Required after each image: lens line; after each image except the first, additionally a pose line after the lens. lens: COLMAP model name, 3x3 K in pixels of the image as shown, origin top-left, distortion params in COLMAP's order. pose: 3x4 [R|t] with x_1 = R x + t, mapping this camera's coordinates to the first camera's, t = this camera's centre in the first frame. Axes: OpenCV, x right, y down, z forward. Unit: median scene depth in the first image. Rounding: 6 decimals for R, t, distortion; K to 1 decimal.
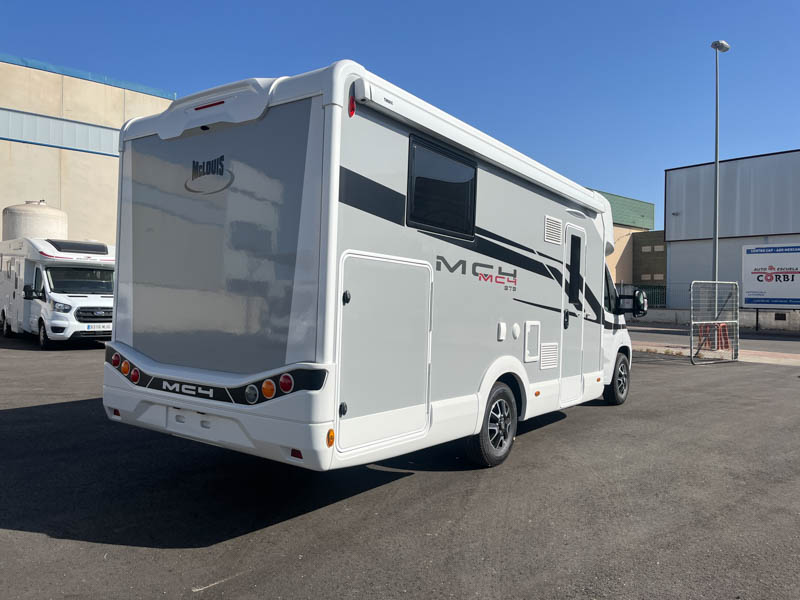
lens RADIAL K [[612.5, 0, 398.4], [0, 612.5, 303.1], [0, 0, 1]] dist [0.040583, -0.060720]
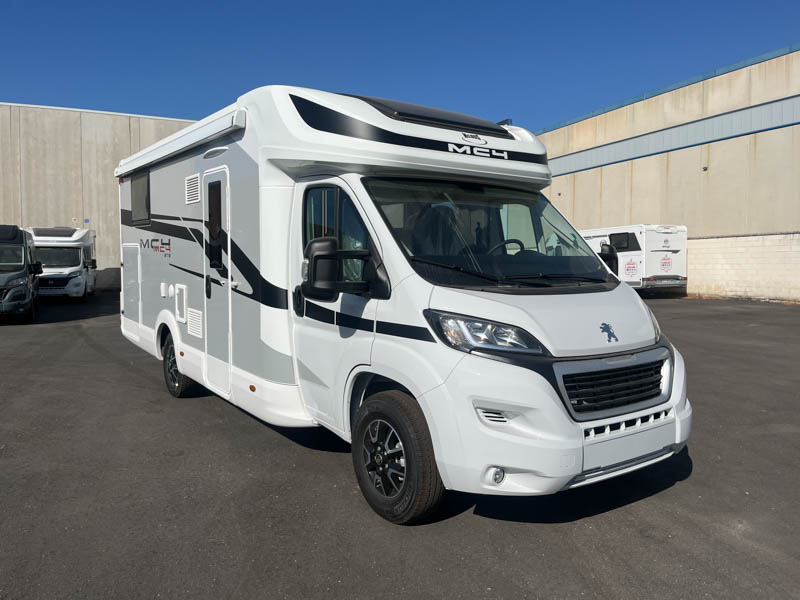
lens RADIAL K [[612.5, 0, 401.1], [0, 612.5, 308.1], [0, 0, 1]] dist [0.040583, -0.060720]
pose [[-0.319143, 0.045553, -0.946611, 1.627702], [-0.018854, 0.998341, 0.054399, 0.007400], [0.947519, 0.035208, -0.317754, 2.499941]]
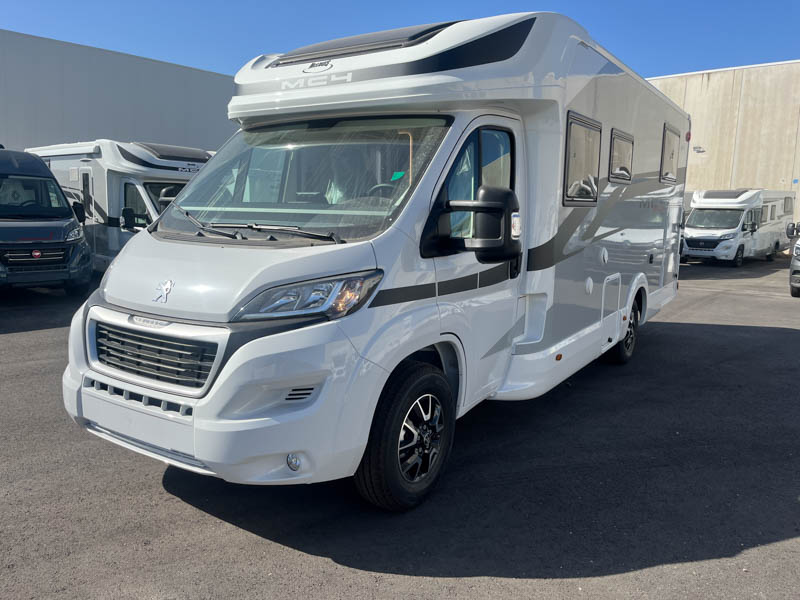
lens RADIAL K [[612.5, 0, 401.1], [0, 612.5, 300.9], [0, 0, 1]] dist [0.040583, -0.060720]
pose [[-0.997712, -0.043718, -0.051577, 0.472843], [-0.050835, 0.987990, 0.145917, -0.025314], [0.044578, 0.148205, -0.987952, 3.237723]]
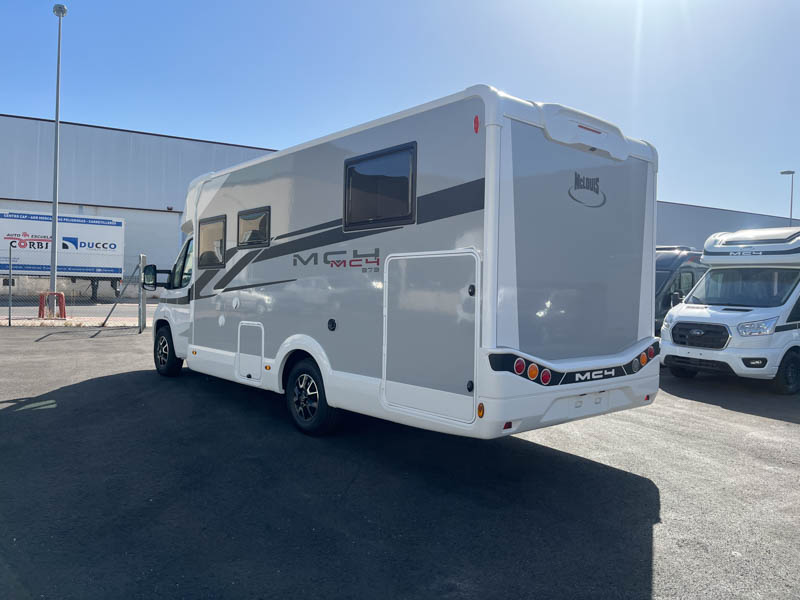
lens RADIAL K [[612.5, 0, 401.7], [0, 612.5, 299.0], [0, 0, 1]] dist [0.040583, -0.060720]
pose [[0.224003, -0.038717, 0.973819, -1.172200], [-0.018769, 0.998854, 0.044030, -0.036737], [-0.974408, -0.028140, 0.223019, 0.829245]]
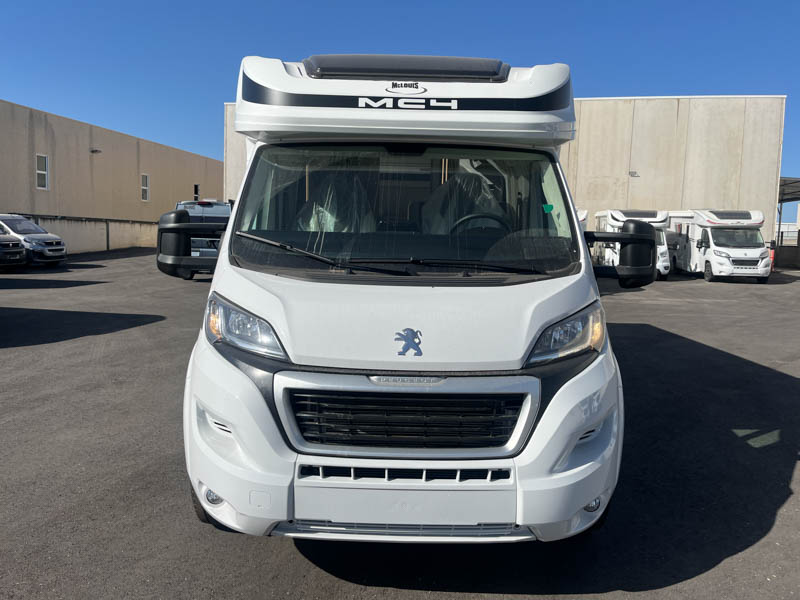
lens RADIAL K [[612.5, 0, 394.0], [0, 612.5, 295.4], [0, 0, 1]] dist [0.040583, -0.060720]
pose [[-0.808063, 0.014849, -0.588909, 1.091066], [-0.048740, 0.994570, 0.091954, -0.019280], [0.587077, 0.103008, -0.802951, 2.984059]]
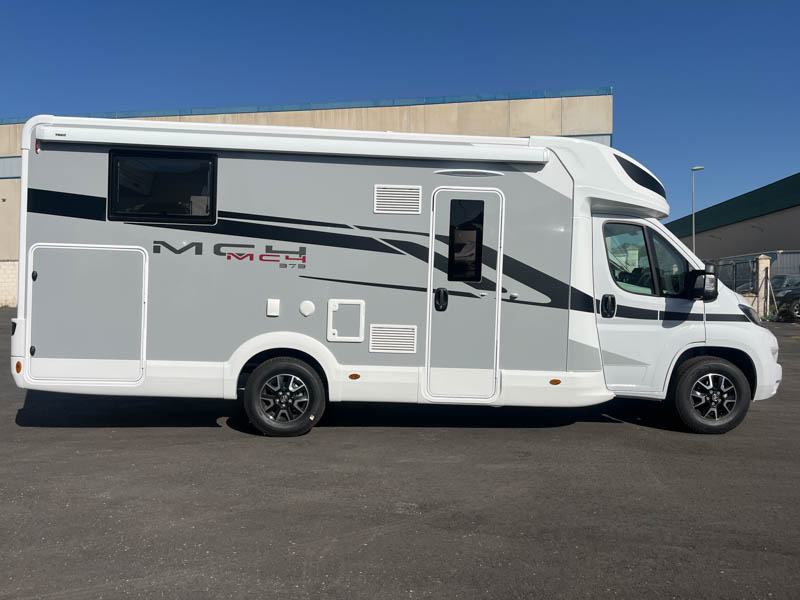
lens RADIAL K [[612.5, 0, 394.7], [0, 612.5, 297.2], [0, 0, 1]] dist [0.040583, -0.060720]
pose [[0.623285, -0.001750, -0.781993, 1.480239], [-0.002012, 0.999991, -0.003841, 0.043021], [0.781992, 0.003967, 0.623276, 0.684788]]
